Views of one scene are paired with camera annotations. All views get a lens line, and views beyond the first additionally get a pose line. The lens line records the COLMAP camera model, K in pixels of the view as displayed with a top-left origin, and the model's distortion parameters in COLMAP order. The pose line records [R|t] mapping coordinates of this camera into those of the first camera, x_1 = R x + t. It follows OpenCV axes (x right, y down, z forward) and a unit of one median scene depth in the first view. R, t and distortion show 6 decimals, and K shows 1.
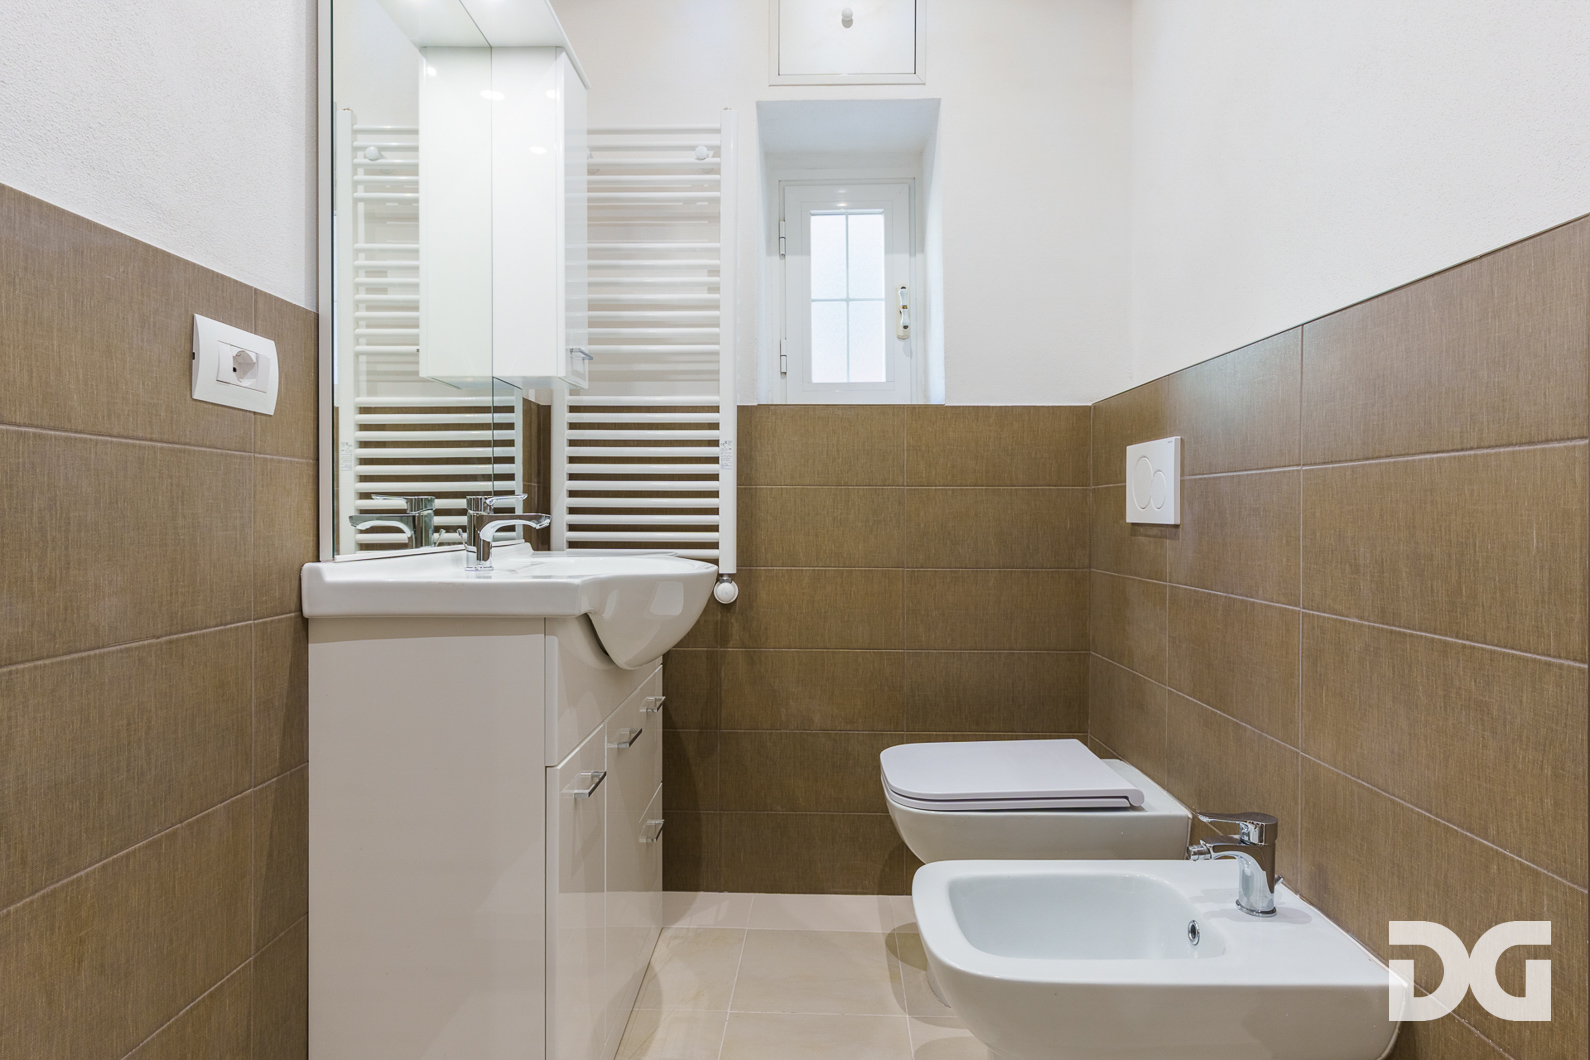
lens RADIAL K [[923.1, 0, 797.4], [0, 923.1, 520.2], [0, 0, 1]] dist [0.001860, 0.004359]
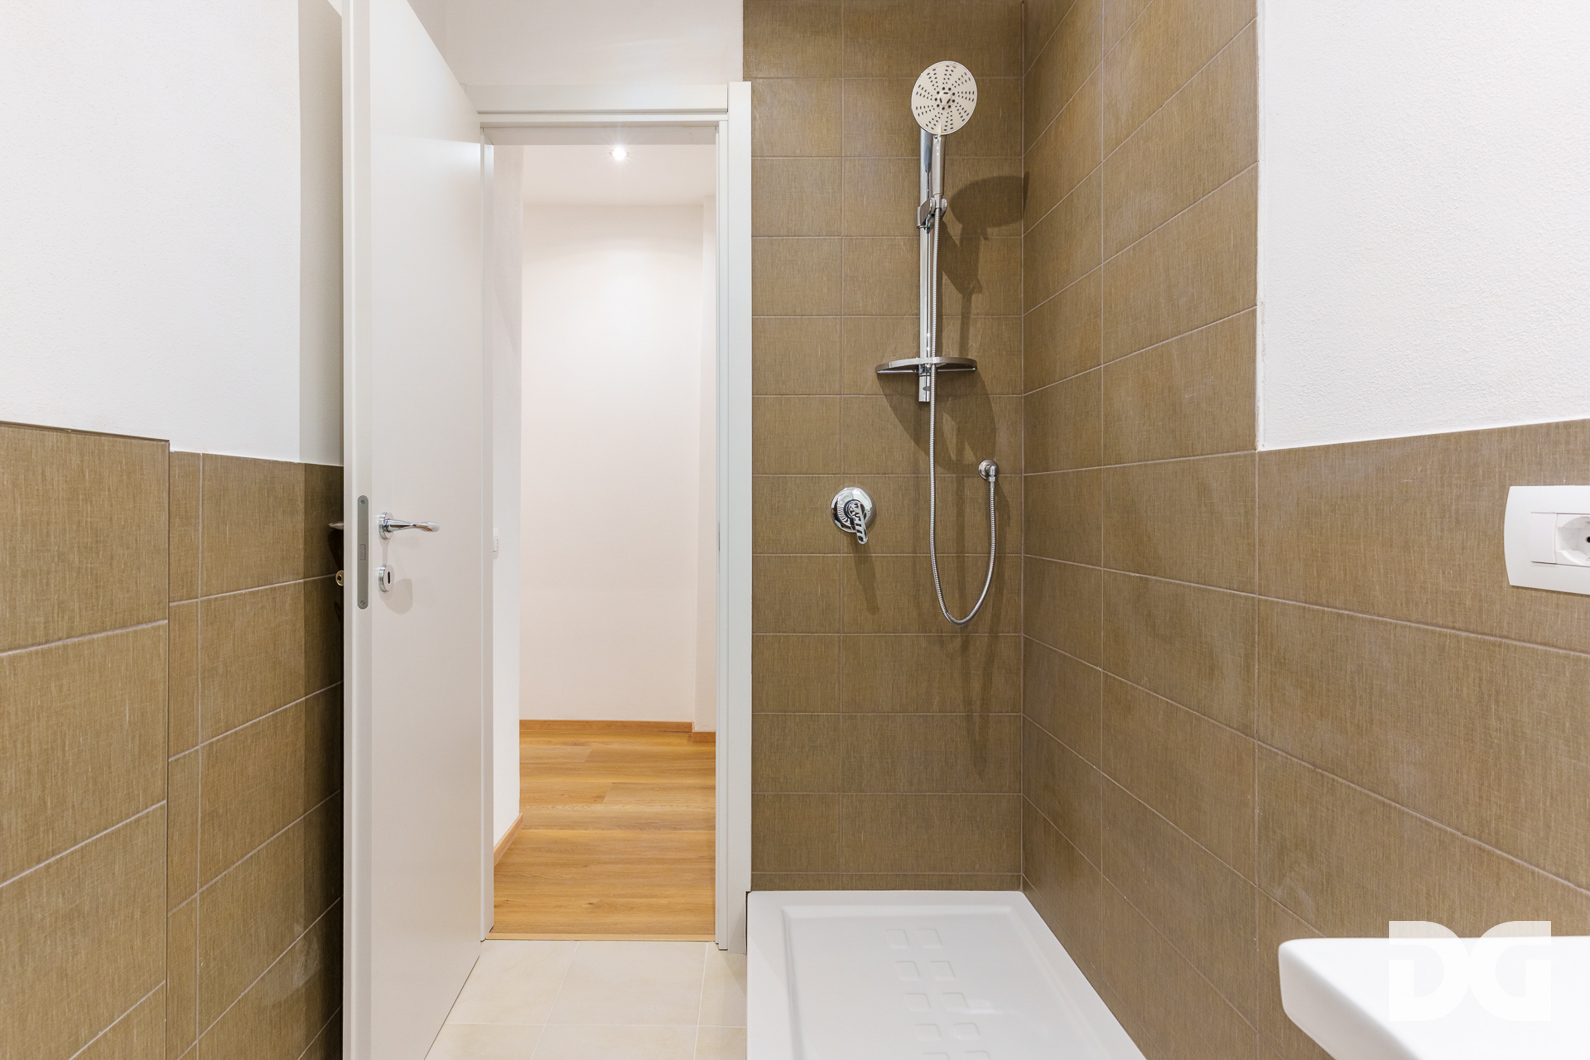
lens RADIAL K [[771.4, 0, 740.9], [0, 771.4, 498.7], [0, 0, 1]] dist [0.004638, 0.000094]
pose [[-0.999822, -0.003666, -0.018484, 0.076874], [-0.003539, 0.999970, -0.006889, -0.203110], [0.018509, -0.006822, -0.999805, 1.696065]]
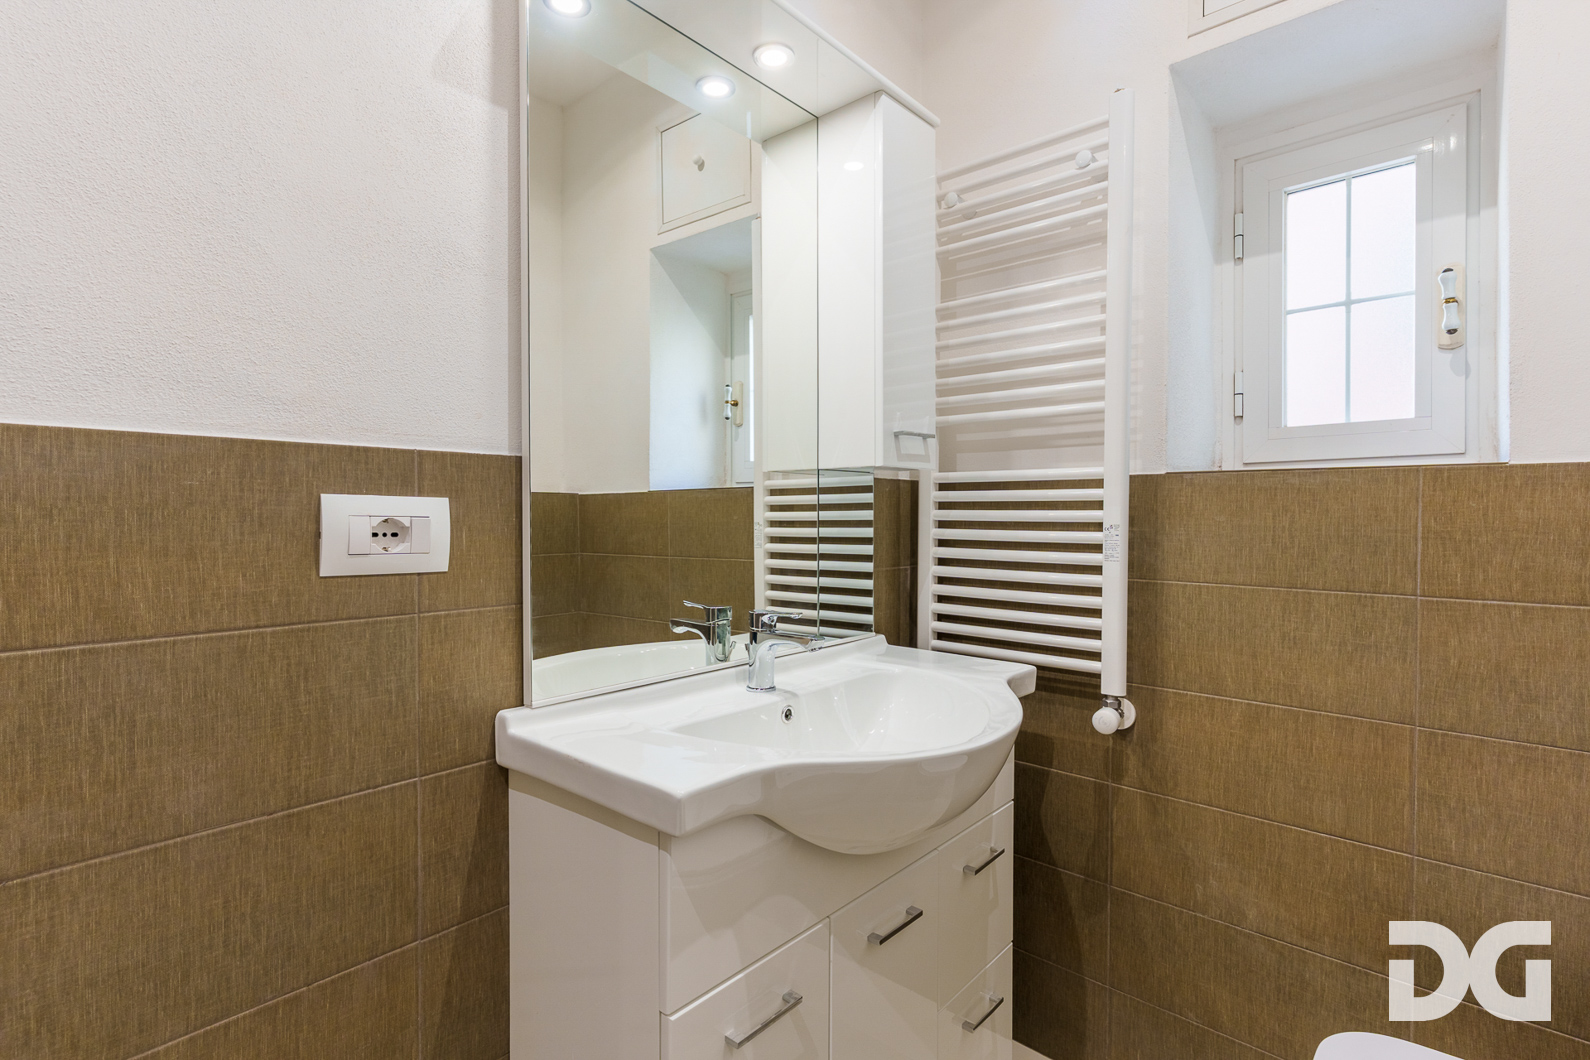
lens RADIAL K [[771.4, 0, 773.5], [0, 771.4, 530.9], [0, 0, 1]] dist [0.004638, 0.000094]
pose [[0.750019, 0.012592, -0.661296, 0.290920], [0.001219, 0.999791, 0.020420, -0.197844], [0.661415, -0.016121, 0.749847, 0.684275]]
